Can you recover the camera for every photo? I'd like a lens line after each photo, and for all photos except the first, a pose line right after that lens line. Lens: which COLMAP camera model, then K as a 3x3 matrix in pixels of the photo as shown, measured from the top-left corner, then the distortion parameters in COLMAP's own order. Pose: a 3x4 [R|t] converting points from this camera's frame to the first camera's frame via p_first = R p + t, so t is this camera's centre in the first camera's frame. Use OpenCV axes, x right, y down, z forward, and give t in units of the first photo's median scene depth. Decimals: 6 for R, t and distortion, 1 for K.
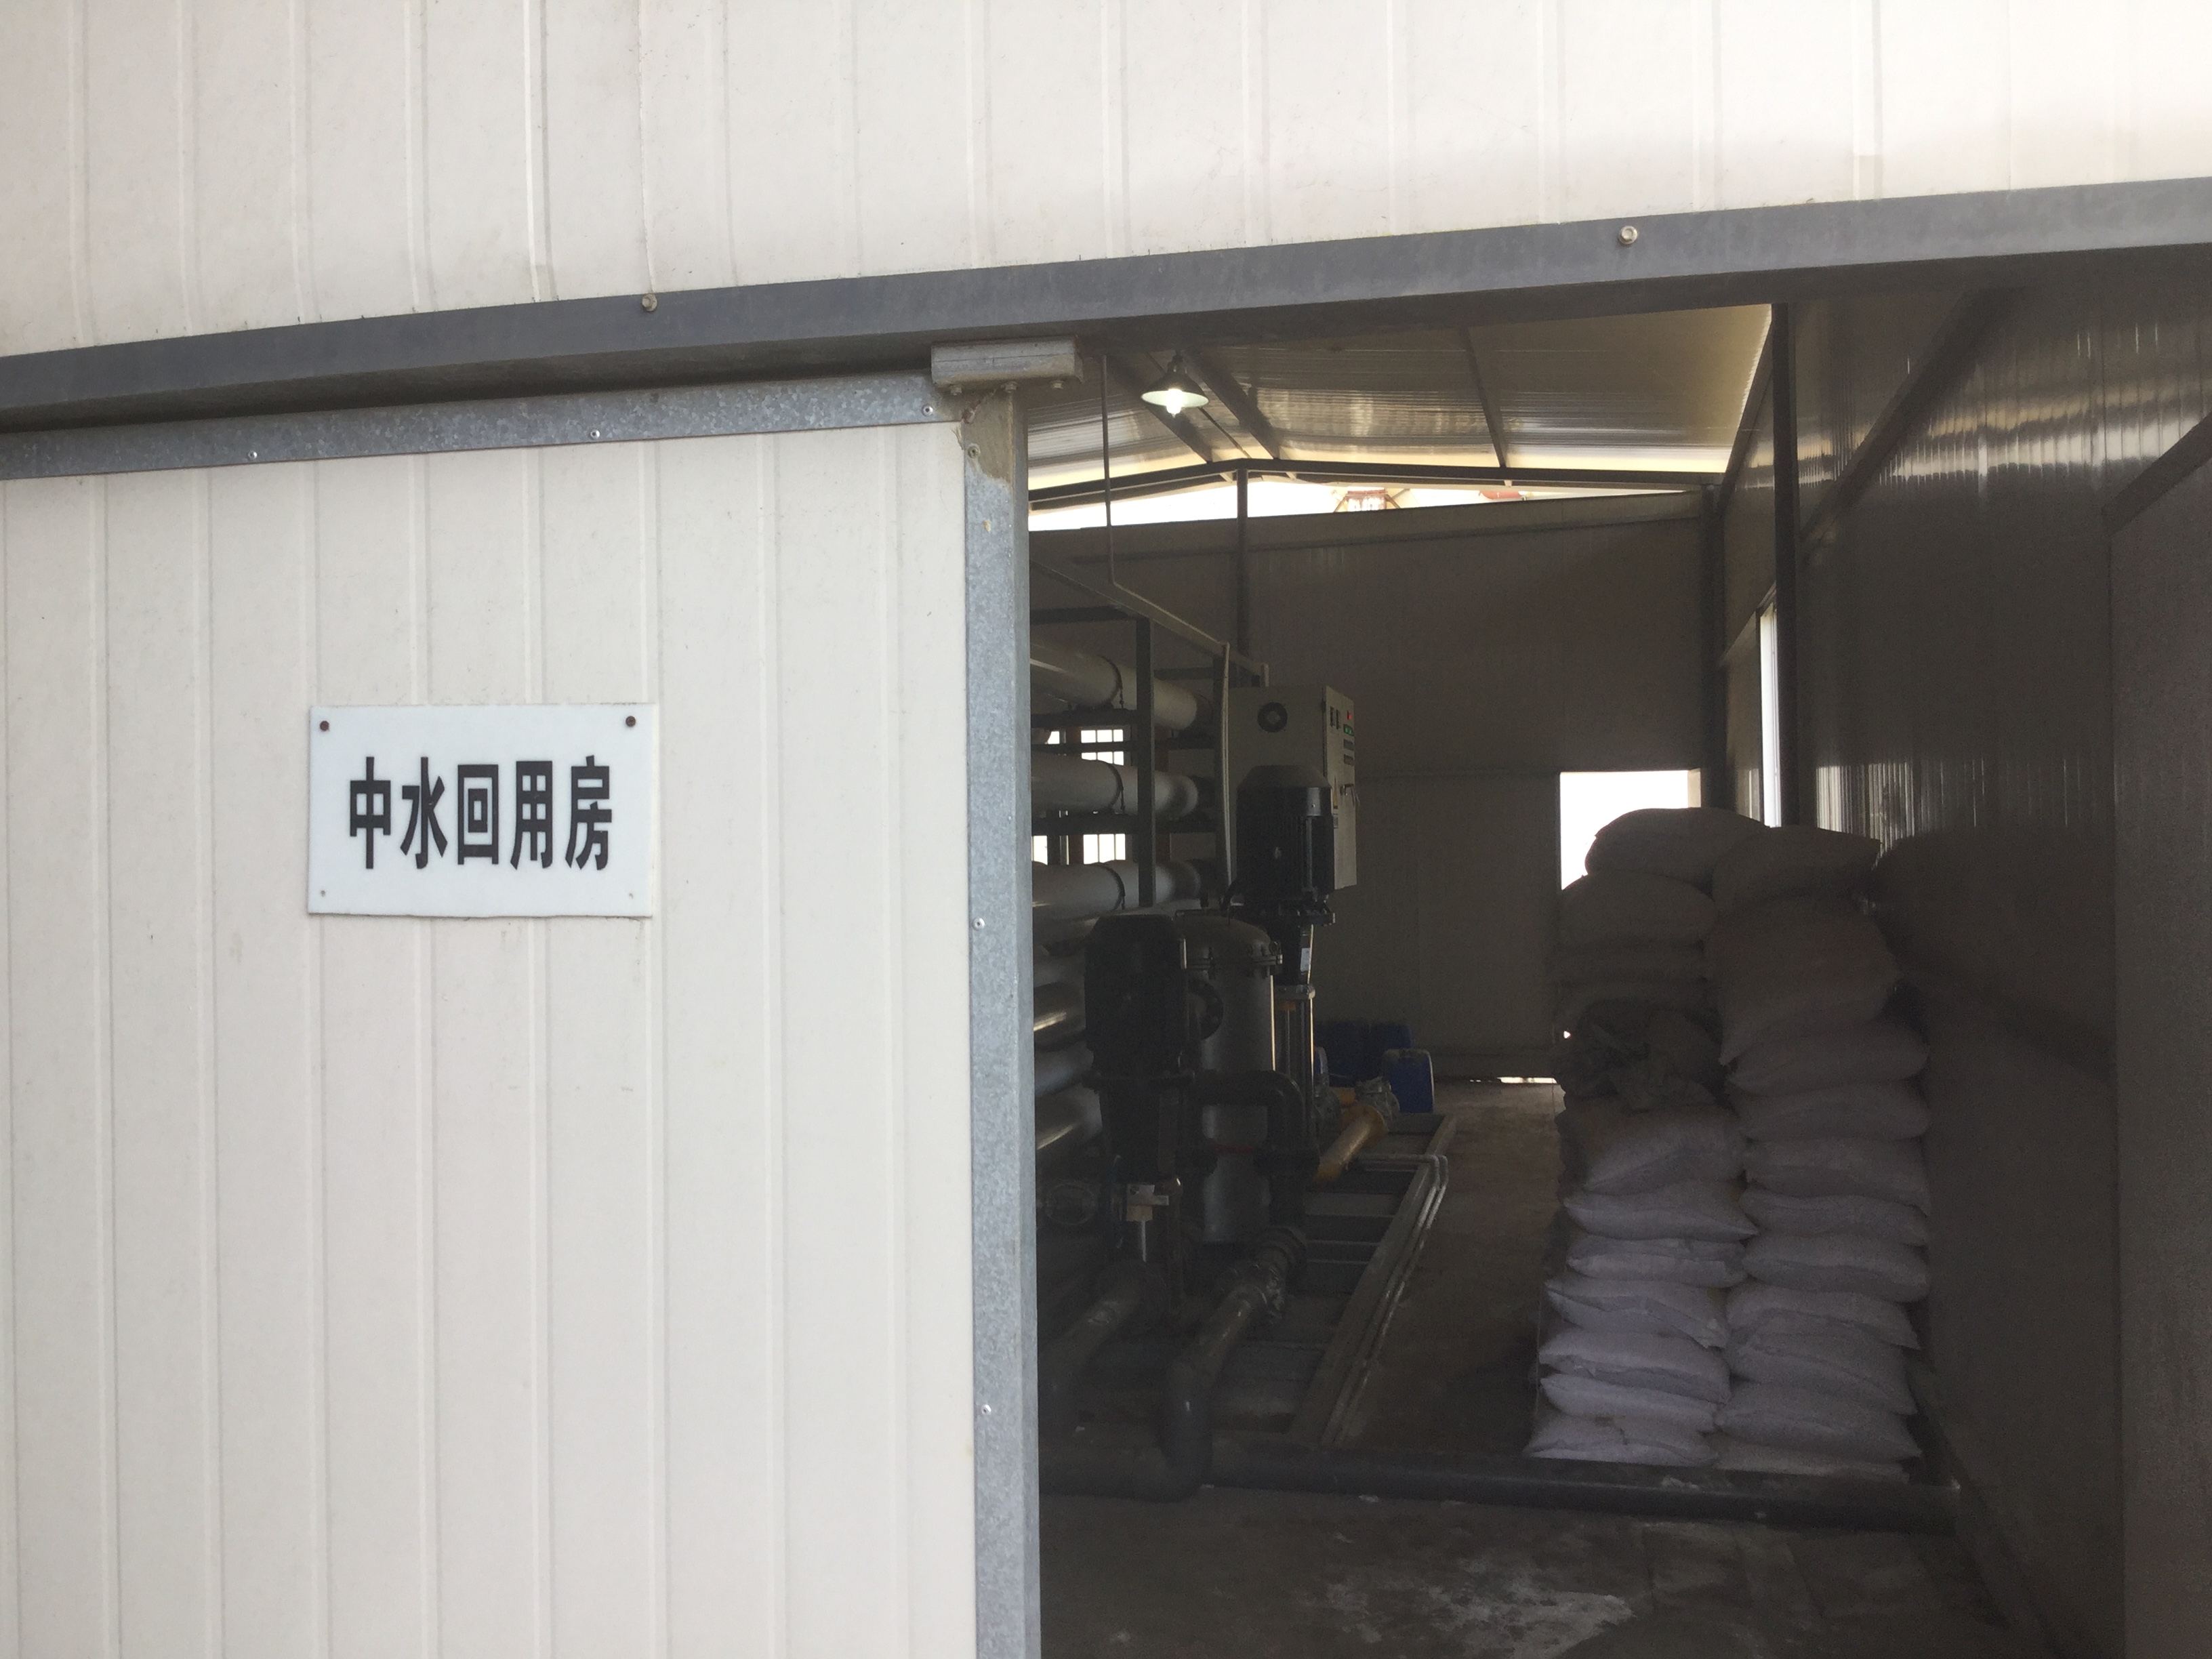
lens RADIAL K [[2004.2, 0, 1106.0], [0, 2004.2, 829.5], [0, 0, 1]] dist [0.150401, -0.279042]
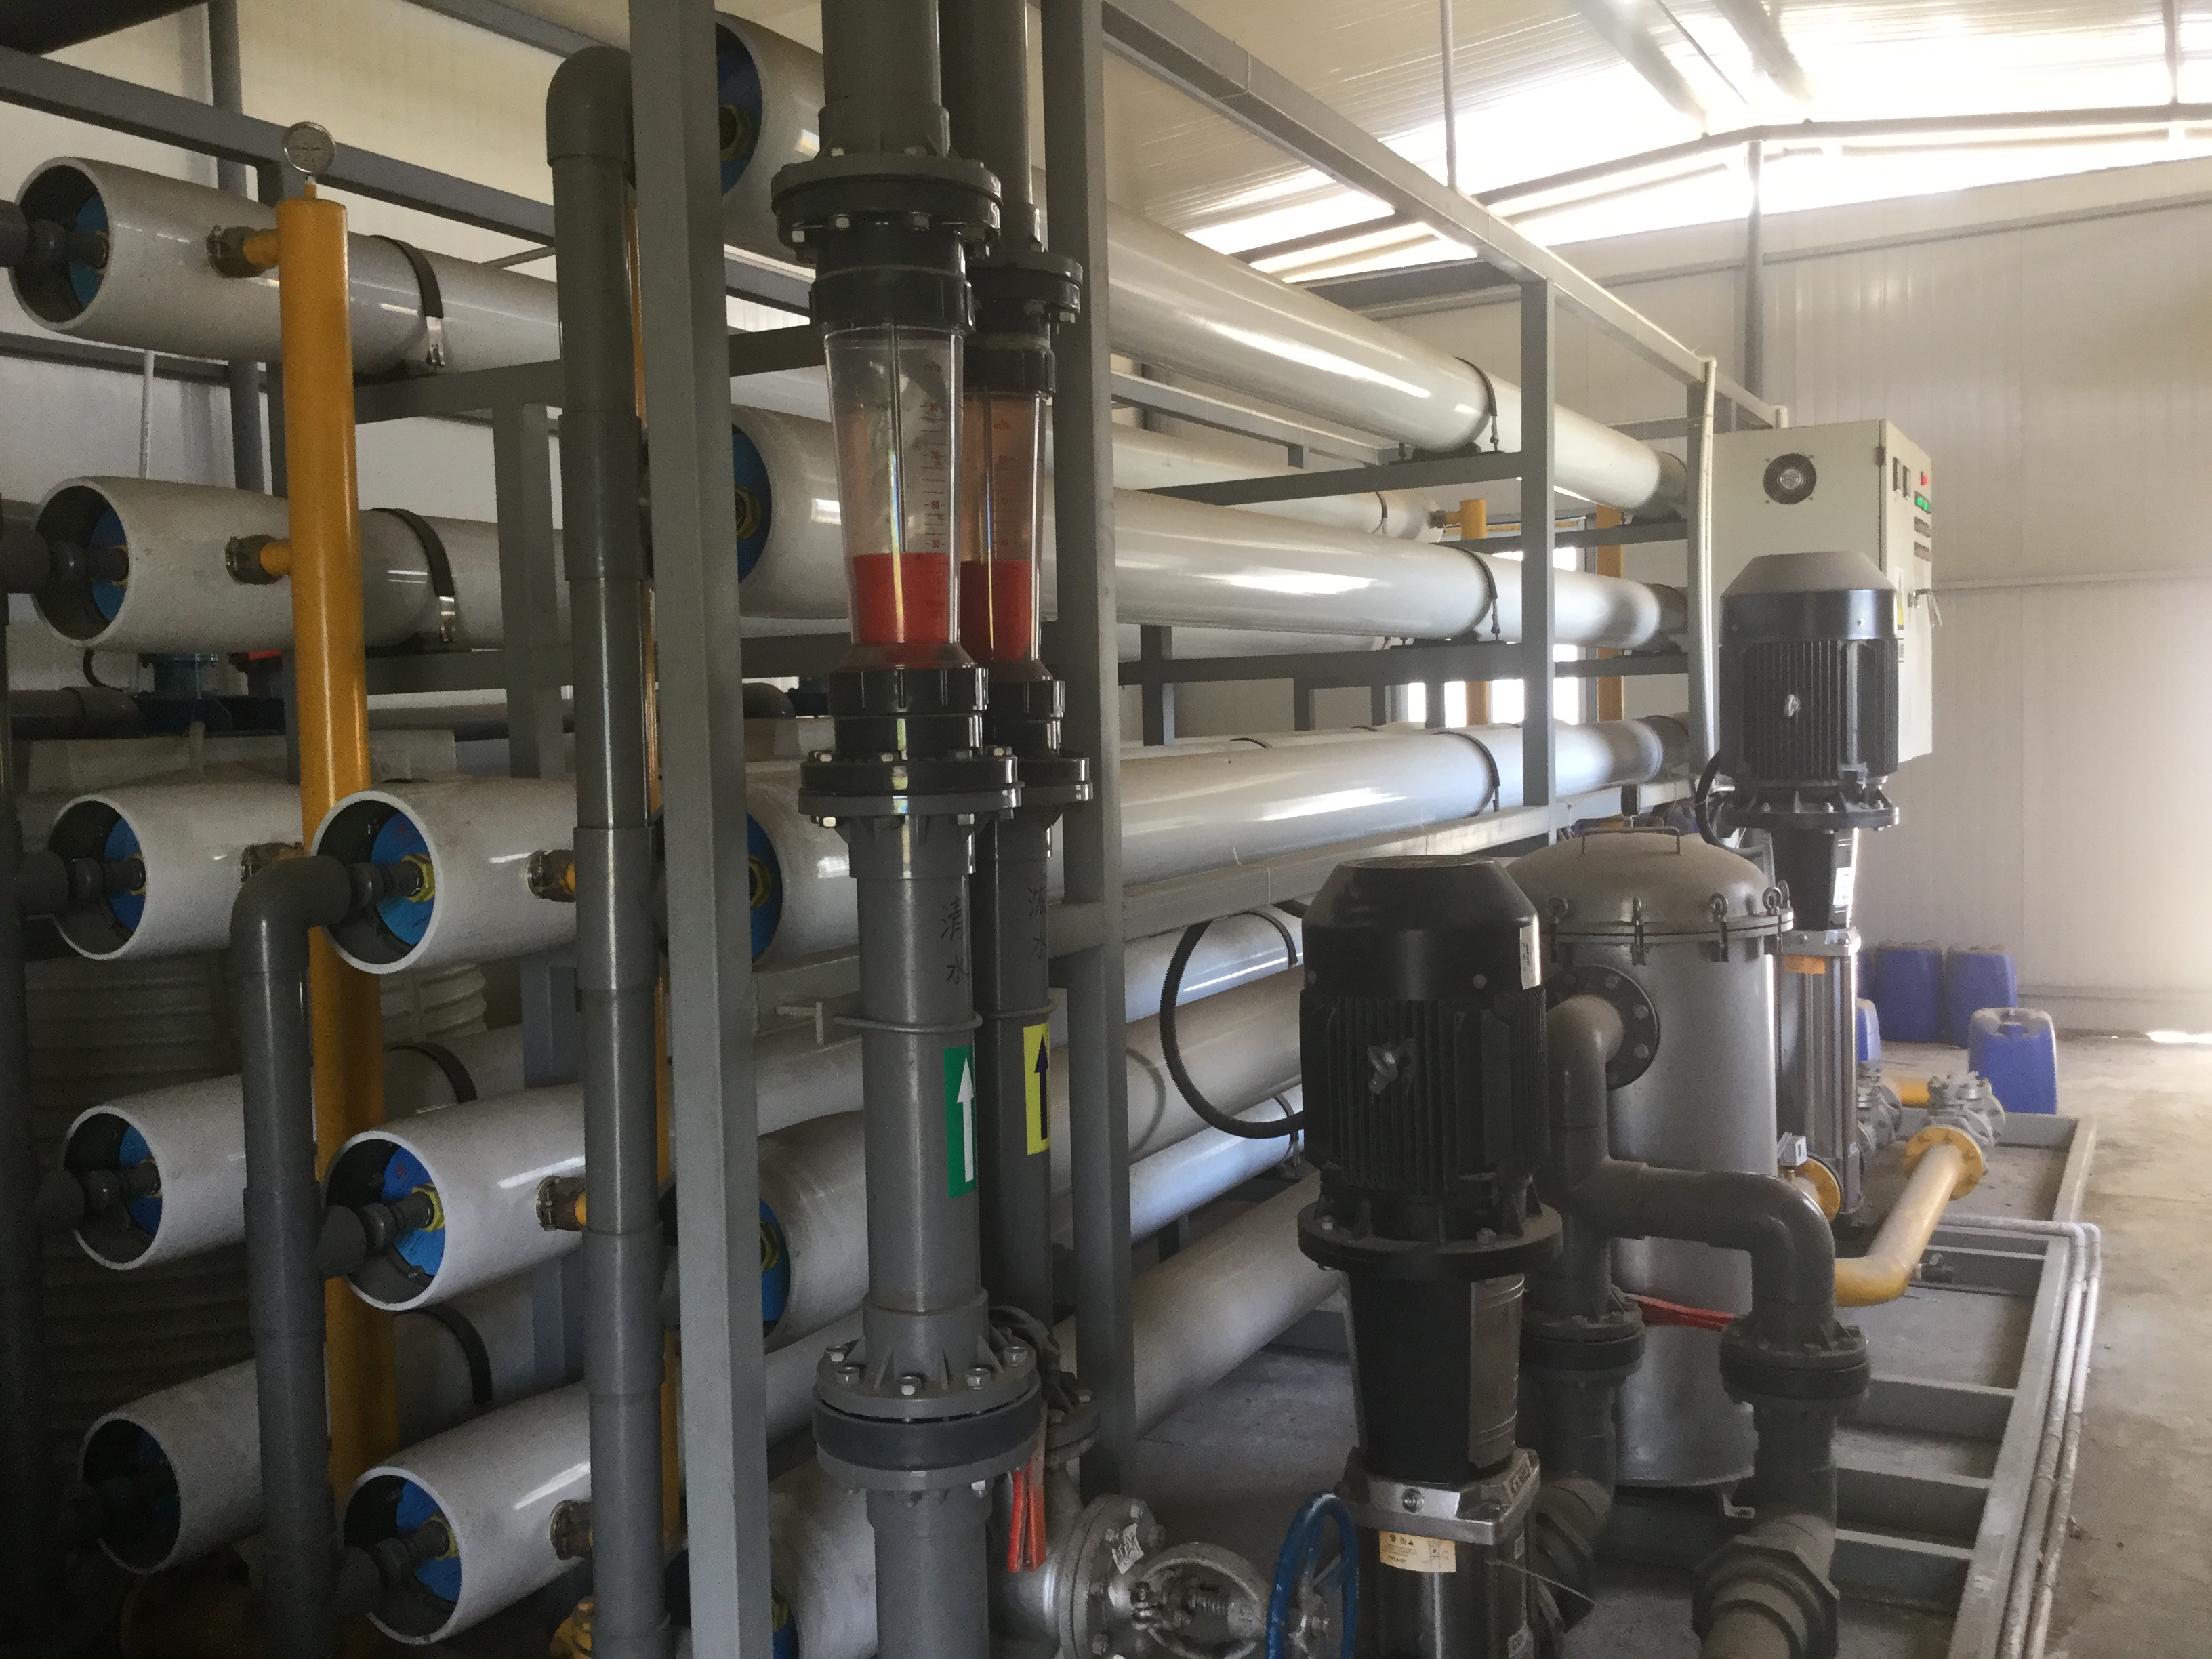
lens RADIAL K [[1982.6, 0, 1106.0], [0, 1982.6, 829.5], [0, 0, 1]] dist [0.137743, -0.291270]
pose [[0.967834, 0.001562, -0.251586, 0.037542], [0.016601, 0.997405, 0.070057, 0.003406], [0.251043, -0.071980, 0.965296, 0.371118]]
